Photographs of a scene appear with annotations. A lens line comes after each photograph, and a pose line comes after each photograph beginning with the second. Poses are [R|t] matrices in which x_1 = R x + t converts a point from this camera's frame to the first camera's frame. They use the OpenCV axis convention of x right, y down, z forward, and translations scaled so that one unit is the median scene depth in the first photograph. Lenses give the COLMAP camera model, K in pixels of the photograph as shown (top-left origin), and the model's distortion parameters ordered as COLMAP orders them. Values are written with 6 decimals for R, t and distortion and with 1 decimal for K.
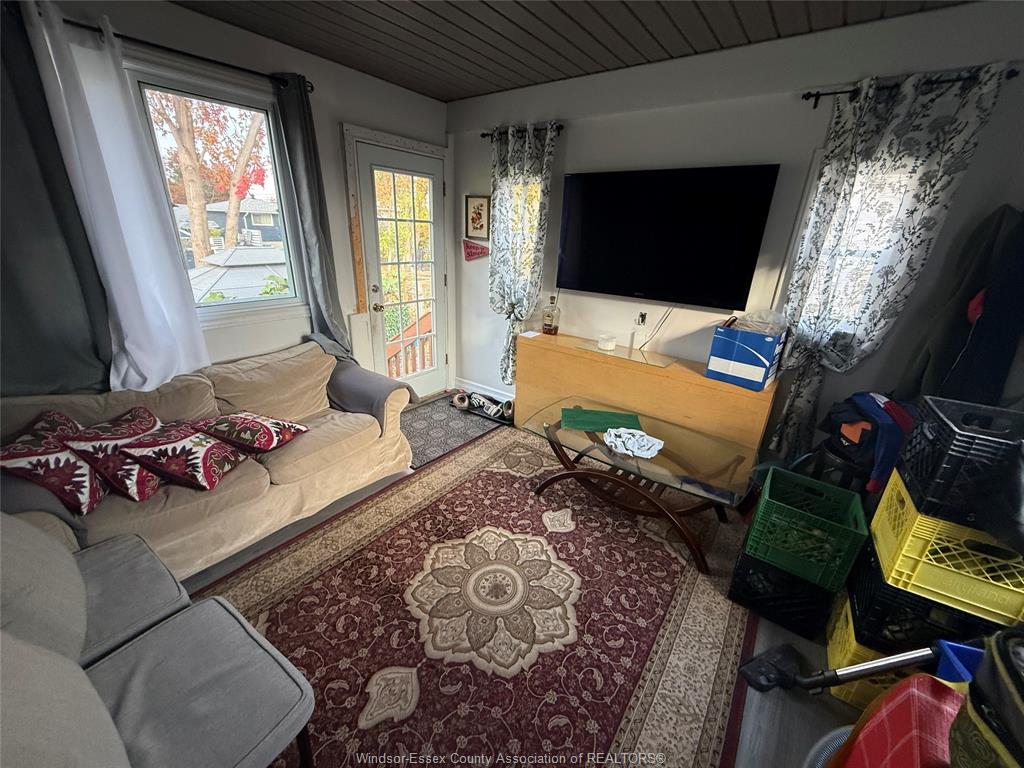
lens RADIAL K [[406.6, 0, 511.0], [0, 406.6, 381.5], [0, 0, 1]] dist [0.002903, 0.000300]
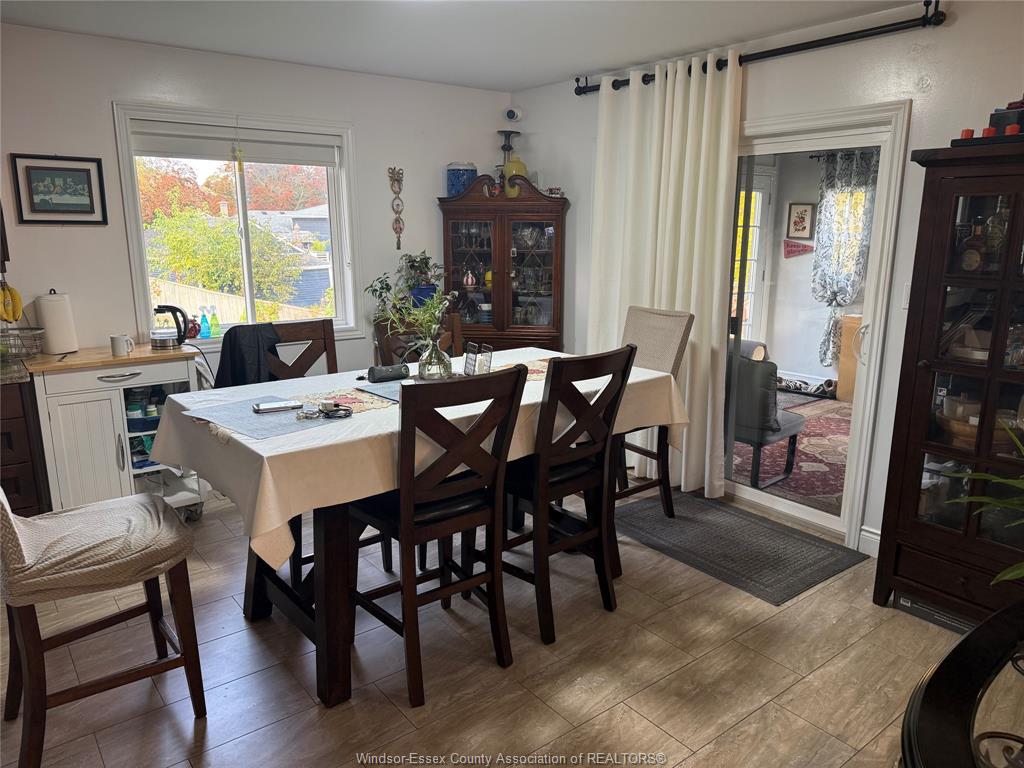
lens RADIAL K [[724.2, 0, 511.2], [0, 724.2, 383.6], [0, 0, 1]] dist [0.020636, -0.033191]
pose [[0.963224, 0.017864, -0.268107, -0.316921], [-0.056971, 0.988680, -0.138803, 0.393676], [0.262592, 0.148972, 0.953338, -1.133658]]
